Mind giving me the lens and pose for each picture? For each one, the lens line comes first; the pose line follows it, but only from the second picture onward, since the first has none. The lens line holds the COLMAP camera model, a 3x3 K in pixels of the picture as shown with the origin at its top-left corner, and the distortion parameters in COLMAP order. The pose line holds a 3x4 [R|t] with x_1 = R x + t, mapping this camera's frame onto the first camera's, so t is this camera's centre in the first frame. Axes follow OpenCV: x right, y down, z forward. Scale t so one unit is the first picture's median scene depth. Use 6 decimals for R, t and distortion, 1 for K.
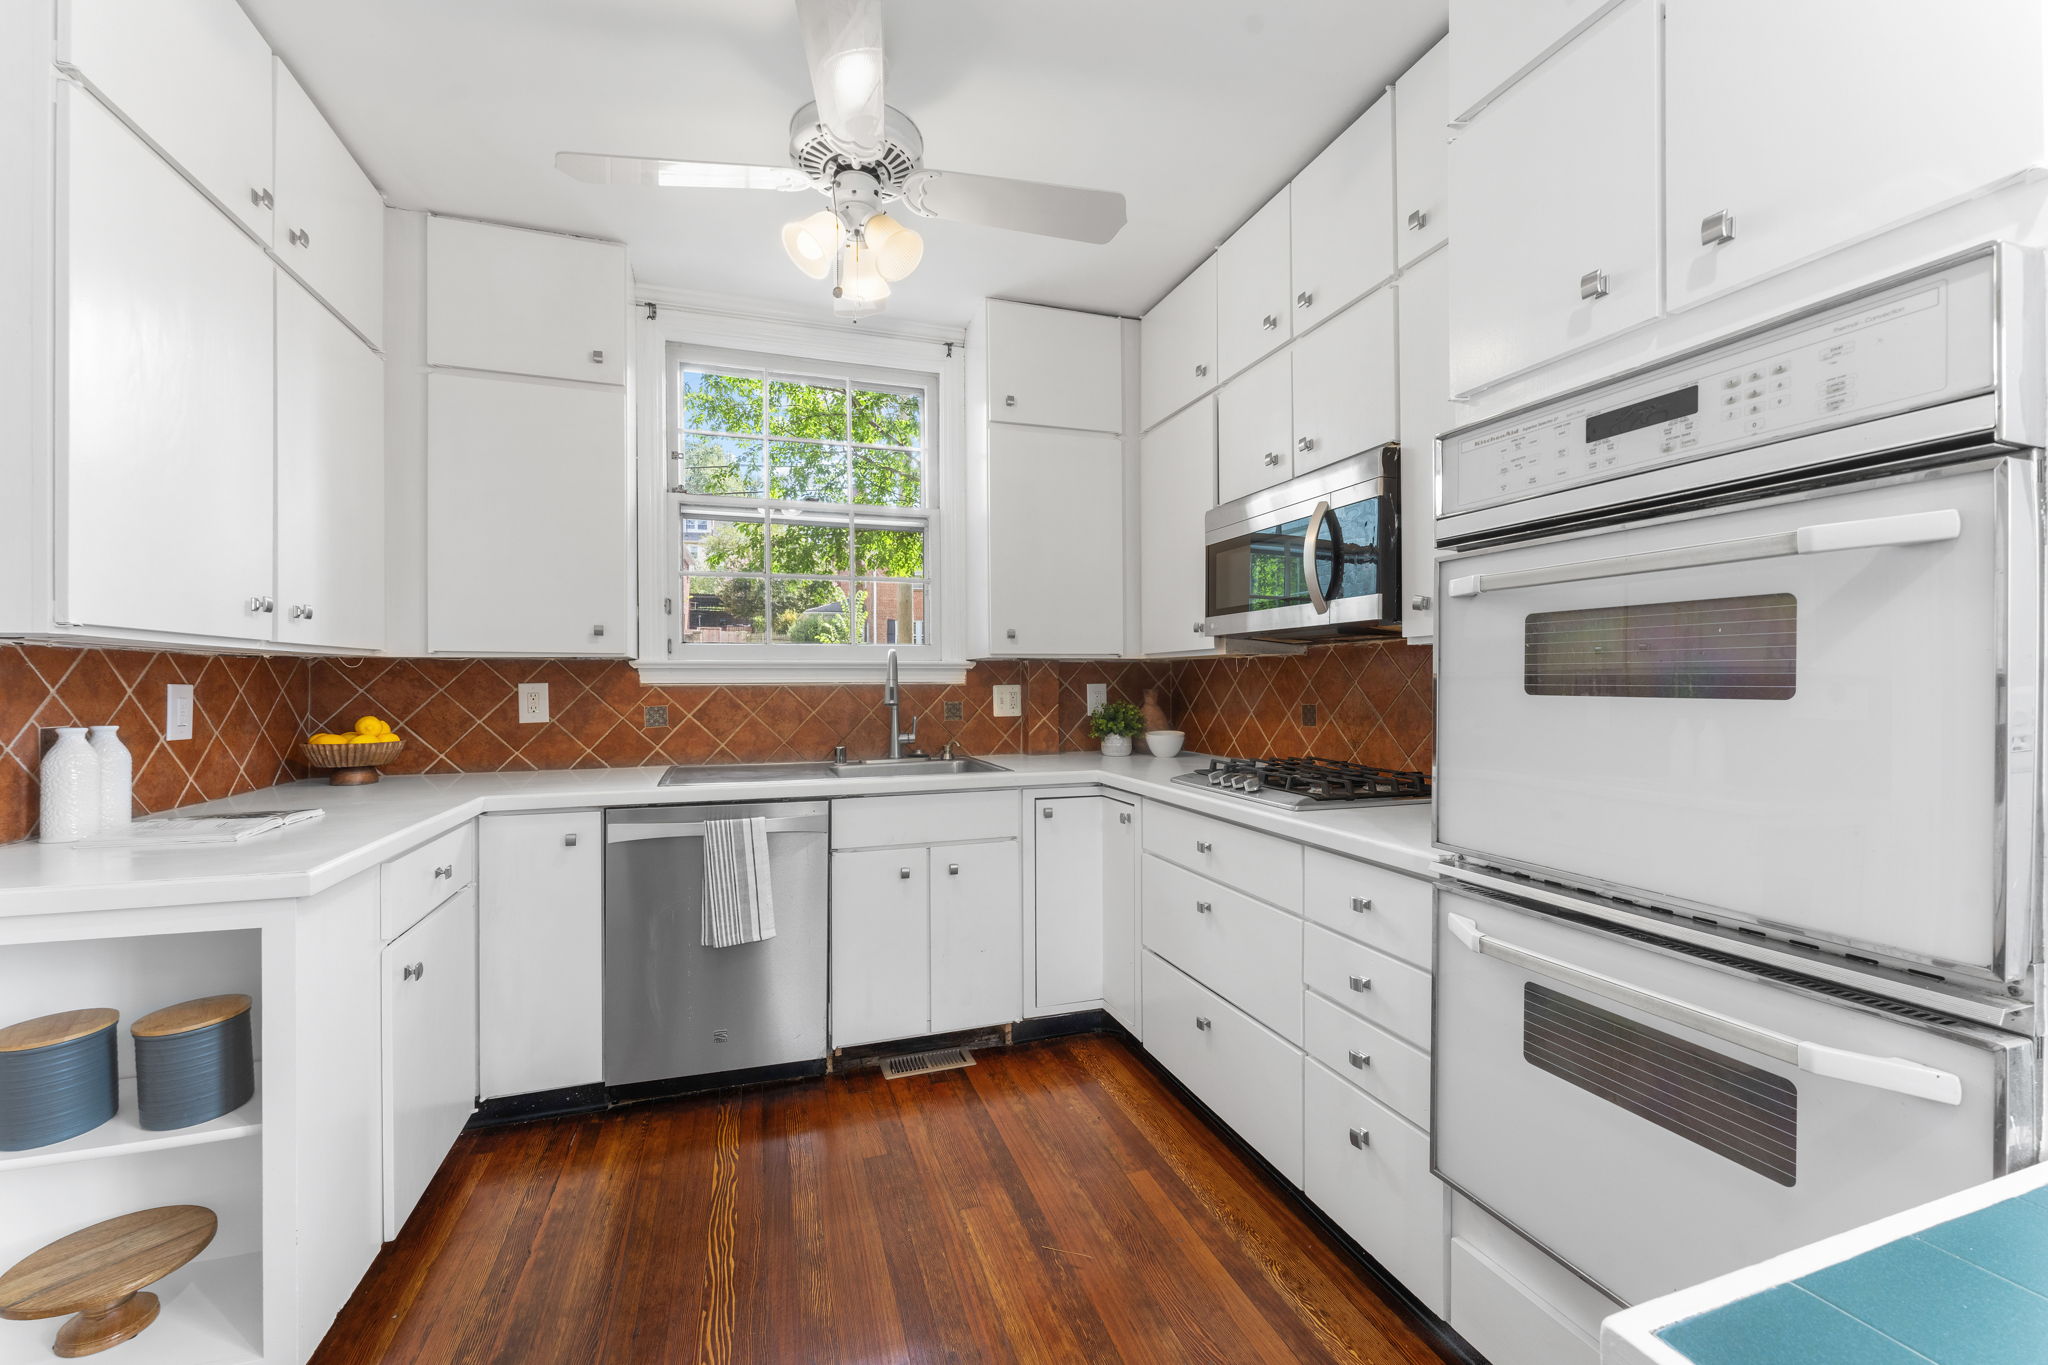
lens RADIAL K [[819.3, 0, 1019.9], [0, 819.3, 684.8], [0, 0, 1]] dist [-0.004465, -0.000104]
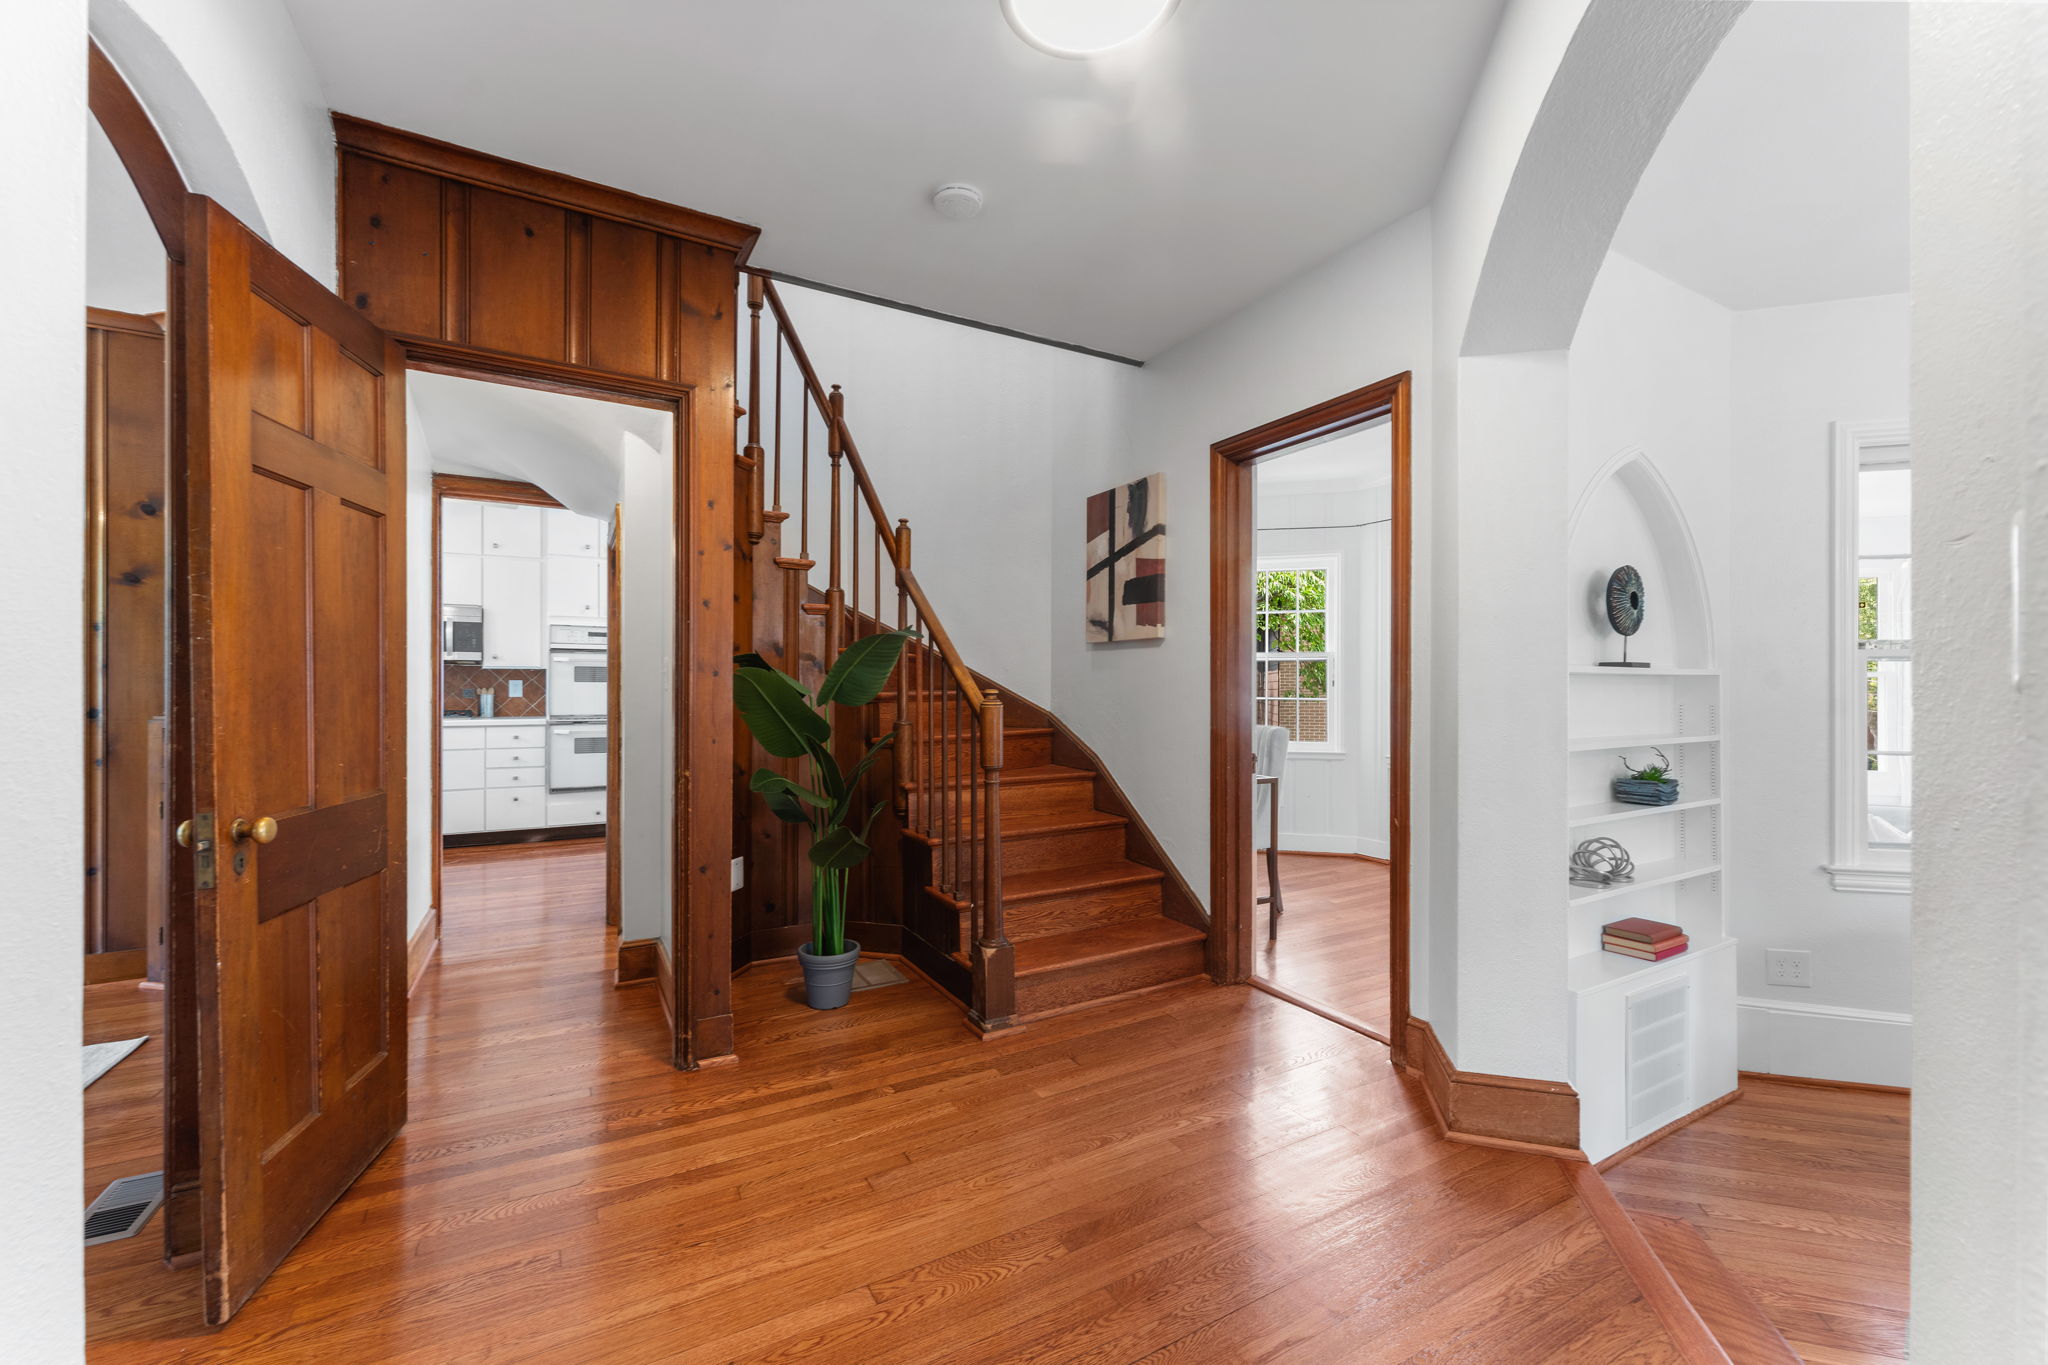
lens RADIAL K [[819.3, 0, 1022.3], [0, 819.3, 685.3], [0, 0, 1]] dist [-0.004465, -0.000104]
pose [[-0.188543, 0.006221, 0.982045, -2.690480], [0.005715, 0.999970, -0.005238, 0.041284], [-0.982048, 0.004625, -0.188573, -0.429615]]
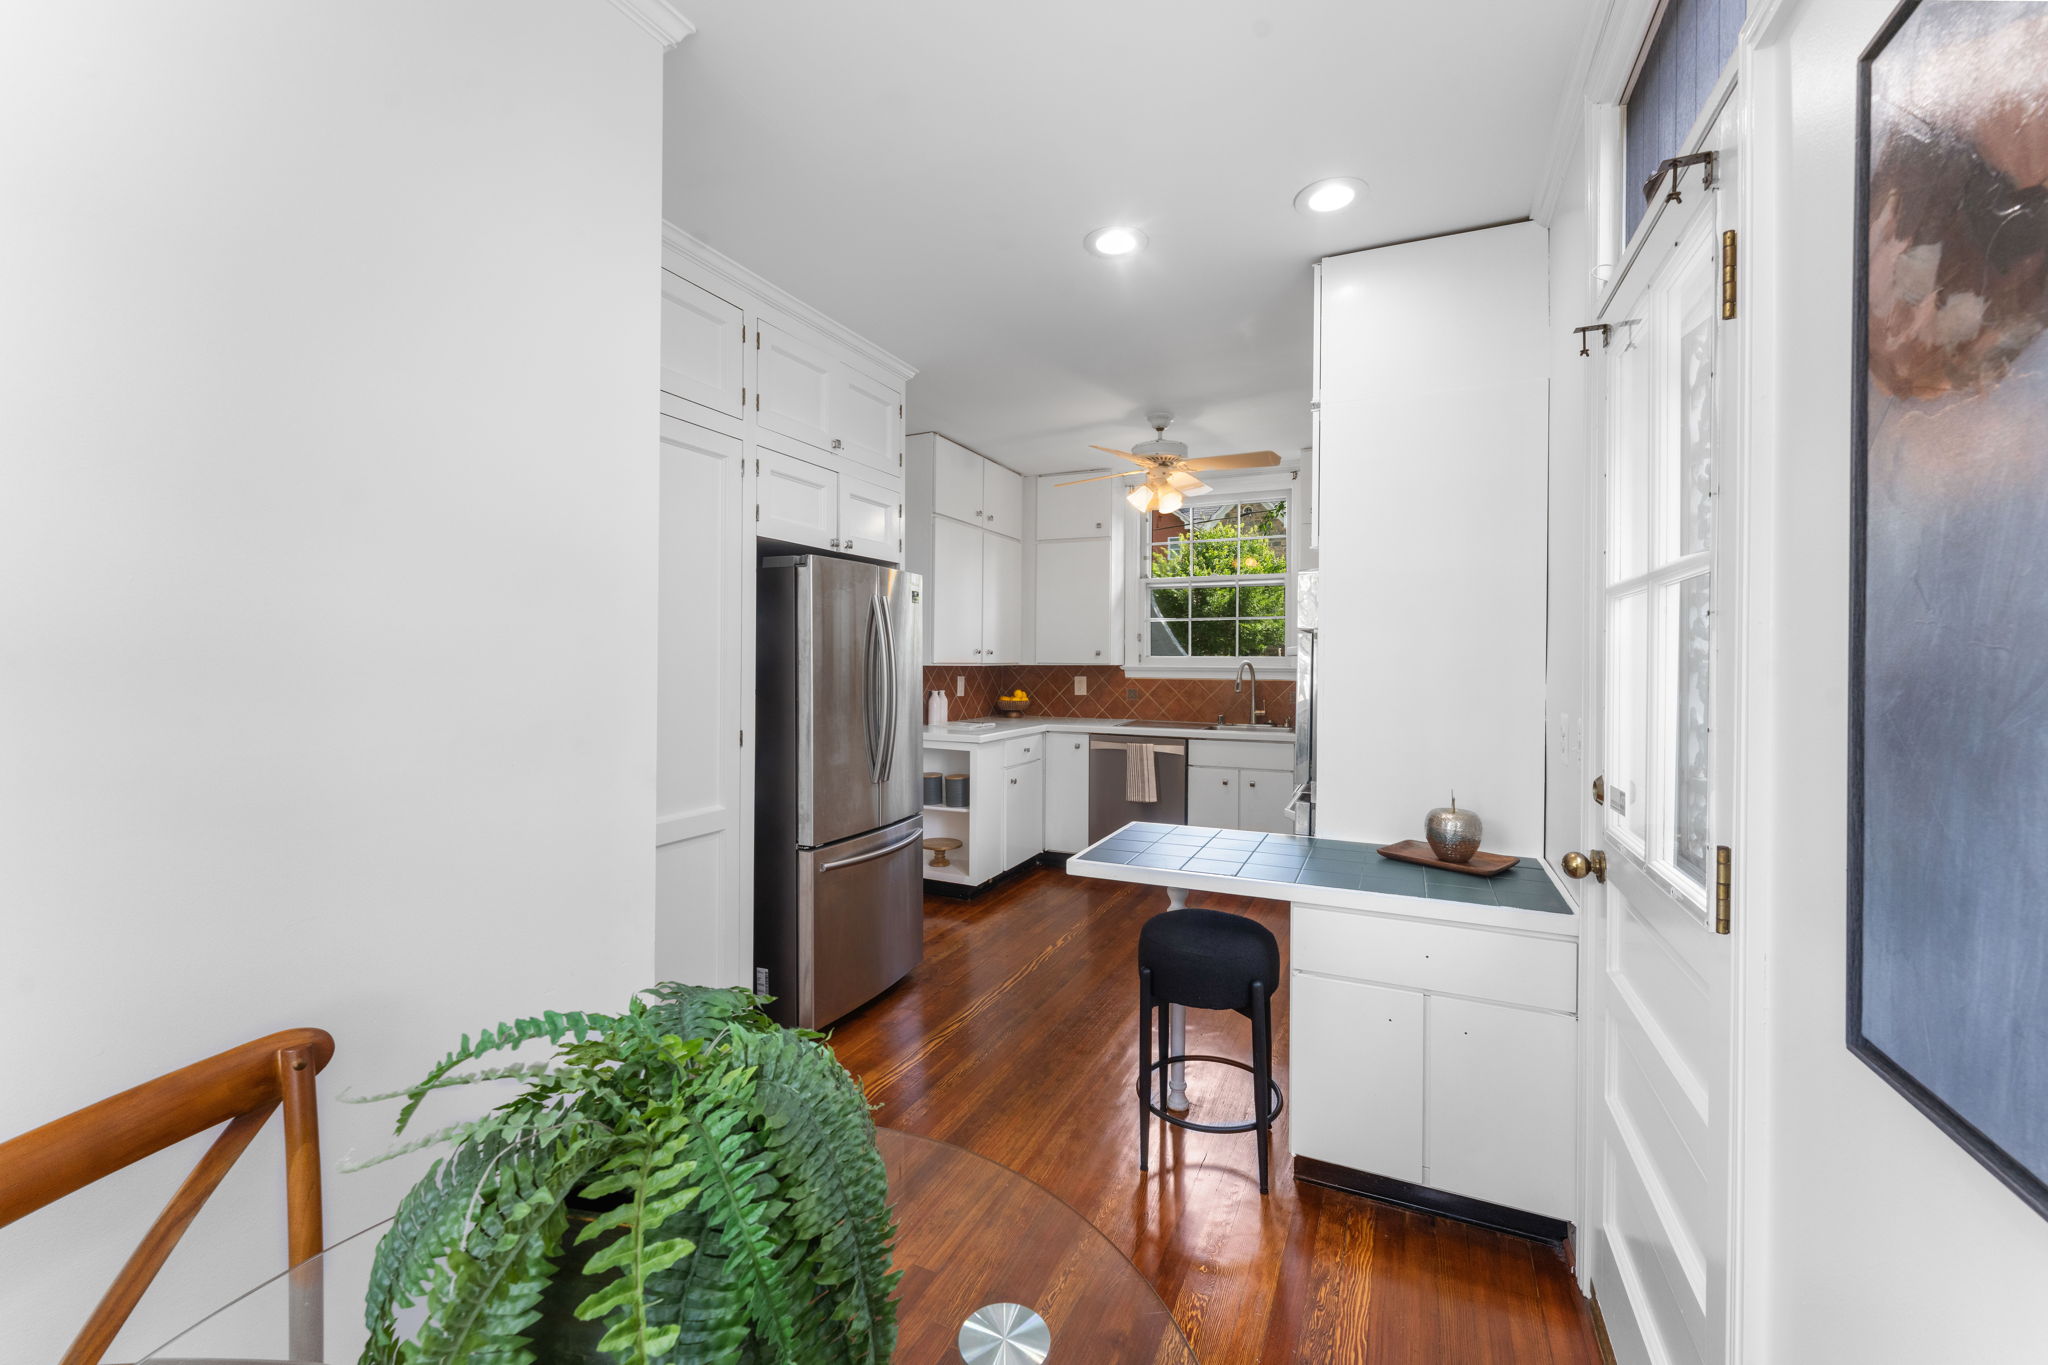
lens RADIAL K [[819.3, 0, 1033.6], [0, 819.3, 671.5], [0, 0, 1]] dist [-0.004465, -0.000104]
pose [[0.730025, 0.016448, -0.683223, 0.911238], [-0.011746, 0.999865, 0.011520, -0.044990], [0.683320, -0.000385, 0.730119, -0.751583]]
